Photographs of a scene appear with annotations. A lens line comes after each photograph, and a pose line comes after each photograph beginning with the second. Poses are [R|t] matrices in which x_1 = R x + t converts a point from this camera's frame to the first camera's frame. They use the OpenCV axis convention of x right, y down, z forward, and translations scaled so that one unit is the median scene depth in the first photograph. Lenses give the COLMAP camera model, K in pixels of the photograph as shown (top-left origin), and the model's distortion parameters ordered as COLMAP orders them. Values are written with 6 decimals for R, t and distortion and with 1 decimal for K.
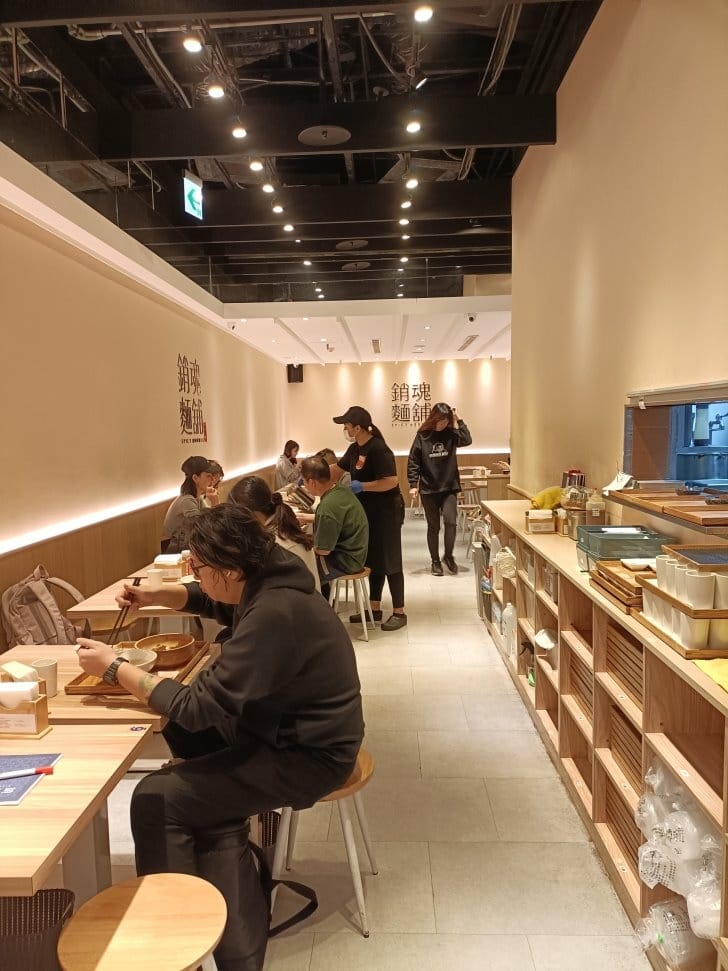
lens RADIAL K [[694.7, 0, 363.7], [0, 694.7, 483.1], [0, 0, 1]] dist [-0.026157, 0.023669]
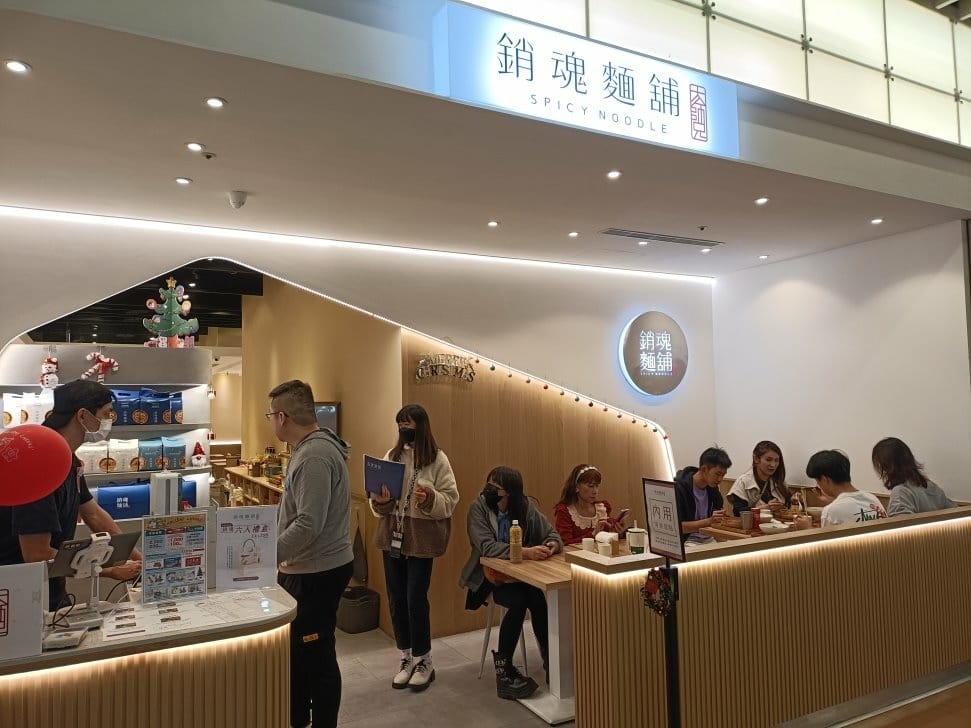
lens RADIAL K [[694.7, 0, 482.5], [0, 694.7, 367.1], [0, 0, 1]] dist [-0.026157, 0.023669]
pose [[0.858242, 0.033727, 0.512136, -0.190911], [0.048797, 0.987956, -0.146837, 0.066076], [-0.510920, 0.151013, 0.846260, -0.933796]]
